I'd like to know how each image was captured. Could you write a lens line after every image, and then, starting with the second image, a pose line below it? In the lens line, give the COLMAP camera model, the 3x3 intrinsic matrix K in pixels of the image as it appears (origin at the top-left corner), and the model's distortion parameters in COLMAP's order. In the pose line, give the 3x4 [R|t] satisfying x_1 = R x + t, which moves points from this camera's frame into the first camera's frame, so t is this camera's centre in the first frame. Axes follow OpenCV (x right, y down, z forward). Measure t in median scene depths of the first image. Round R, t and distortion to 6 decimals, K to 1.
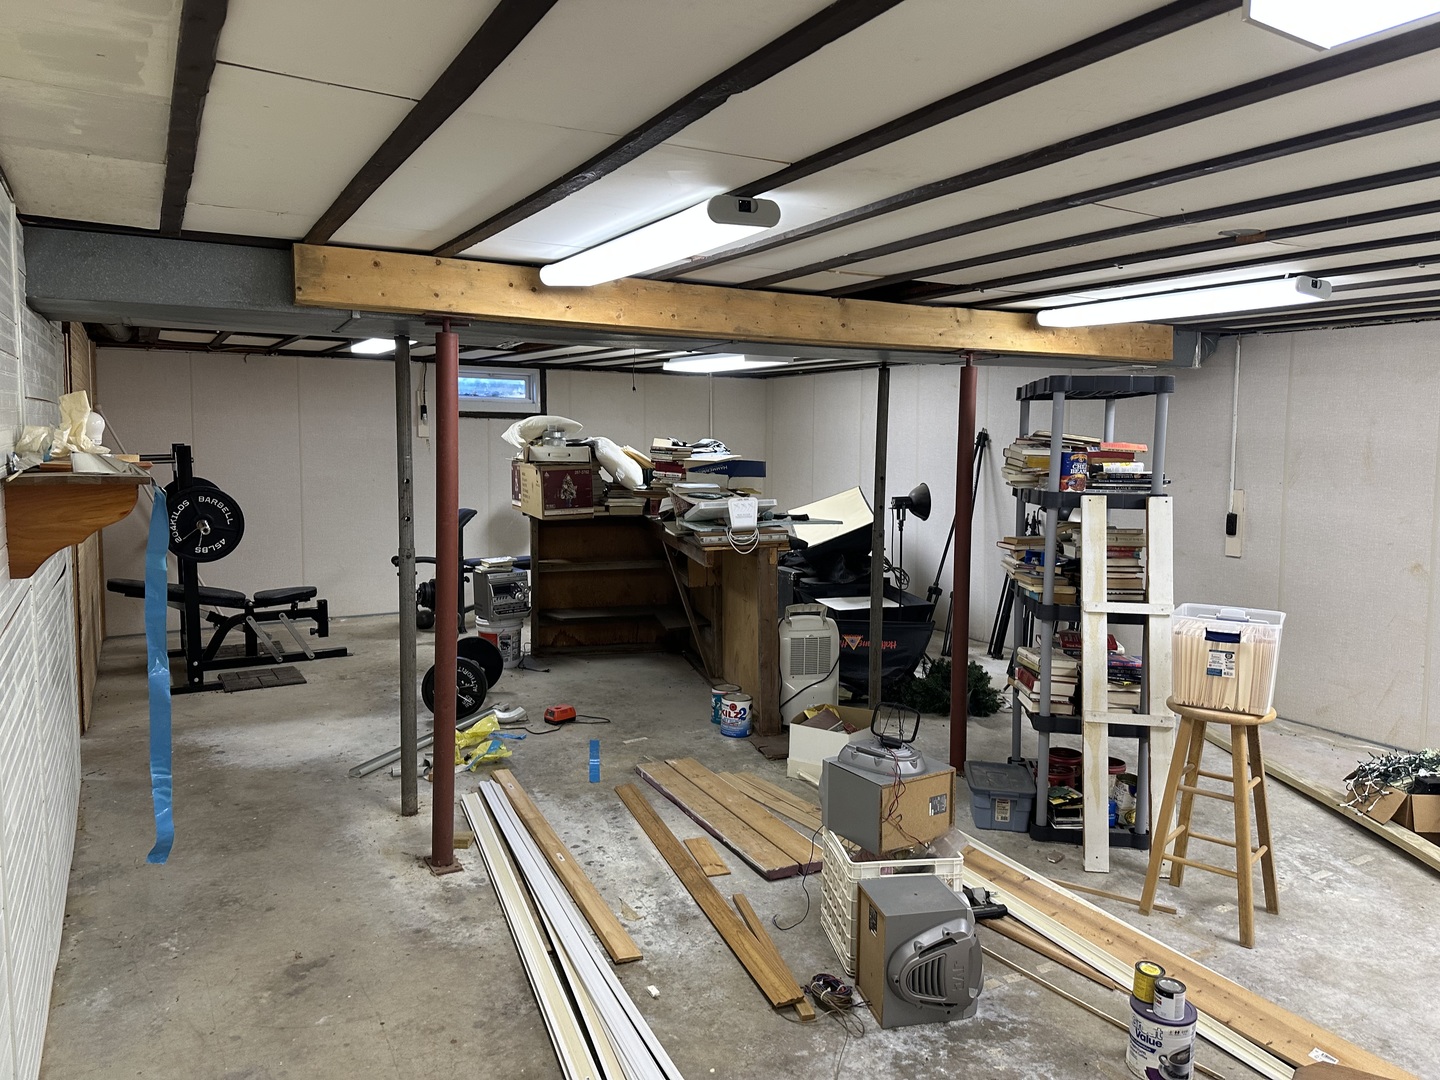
lens RADIAL K [[1011.1, 0, 720.0], [0, 1011.1, 540.0], [0, 0, 1]] dist [0.232218, -0.241516]
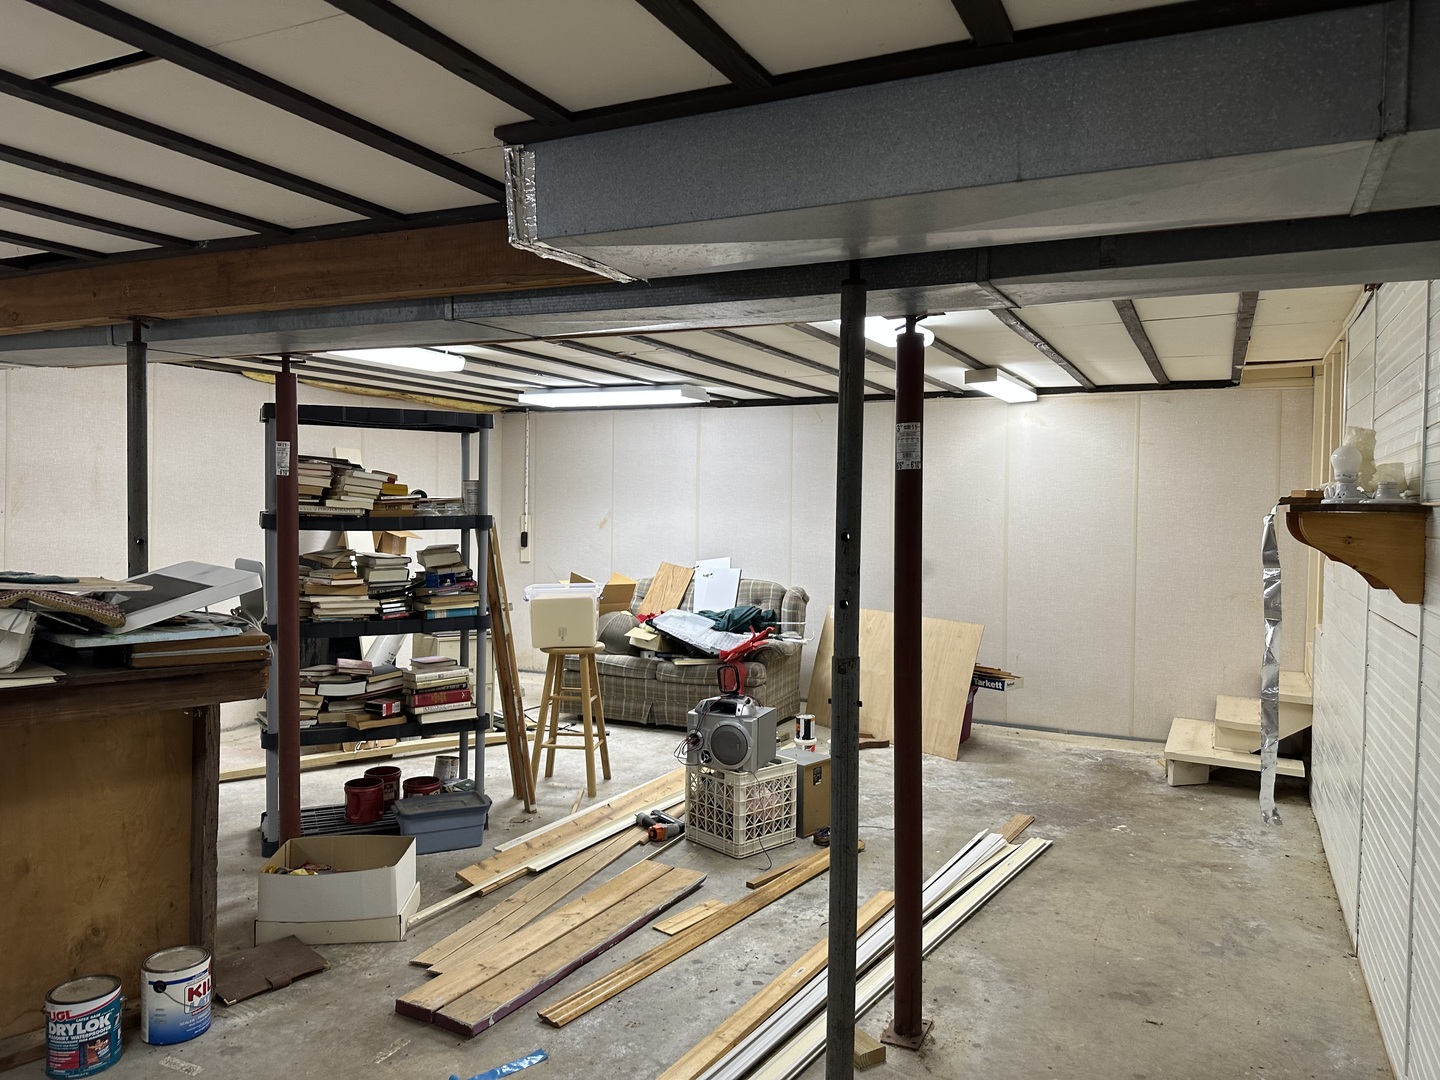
lens RADIAL K [[1011.1, 0, 720.0], [0, 1011.1, 540.0], [0, 0, 1]] dist [0.232218, -0.241516]
pose [[-0.579186, -0.031419, 0.814590, -0.834984], [0.061414, 0.994736, 0.082034, -0.113395], [-0.812879, 0.097540, -0.574207, 1.594657]]
